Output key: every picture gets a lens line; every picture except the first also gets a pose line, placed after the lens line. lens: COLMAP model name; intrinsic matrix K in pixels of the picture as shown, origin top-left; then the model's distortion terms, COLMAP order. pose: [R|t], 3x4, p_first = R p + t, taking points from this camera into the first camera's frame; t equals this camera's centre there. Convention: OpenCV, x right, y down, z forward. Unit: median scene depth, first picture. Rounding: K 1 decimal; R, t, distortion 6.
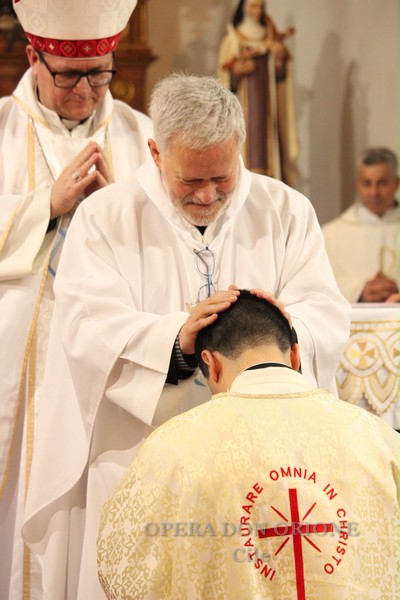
lens RADIAL K [[2808.2, 0, 198.2], [0, 2808.2, 295.7], [0, 0, 1]] dist [0.015532, 0.000000]
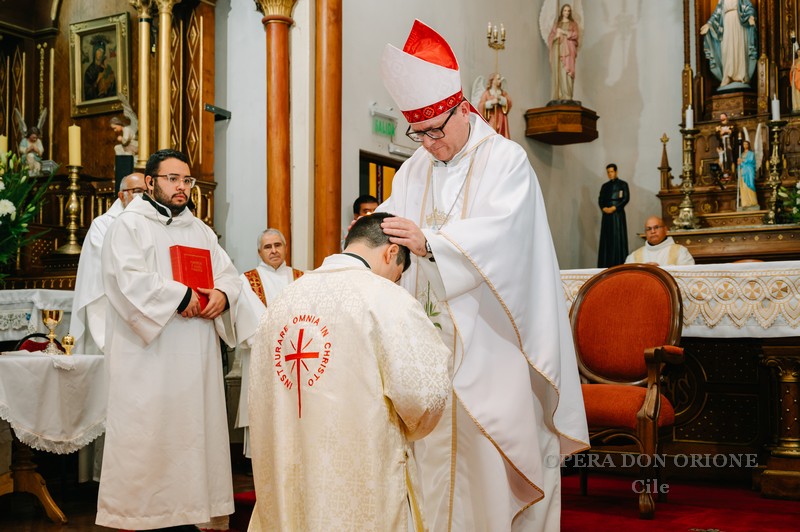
lens RADIAL K [[1059.1, 0, 420.7], [0, 1059.1, 282.5], [0, 0, 1]] dist [-0.022967, 0.000000]
pose [[0.692298, -0.035917, -0.720717, 0.488710], [0.003045, 0.998897, -0.046856, 0.070762], [0.721605, 0.030244, 0.691644, 0.653234]]
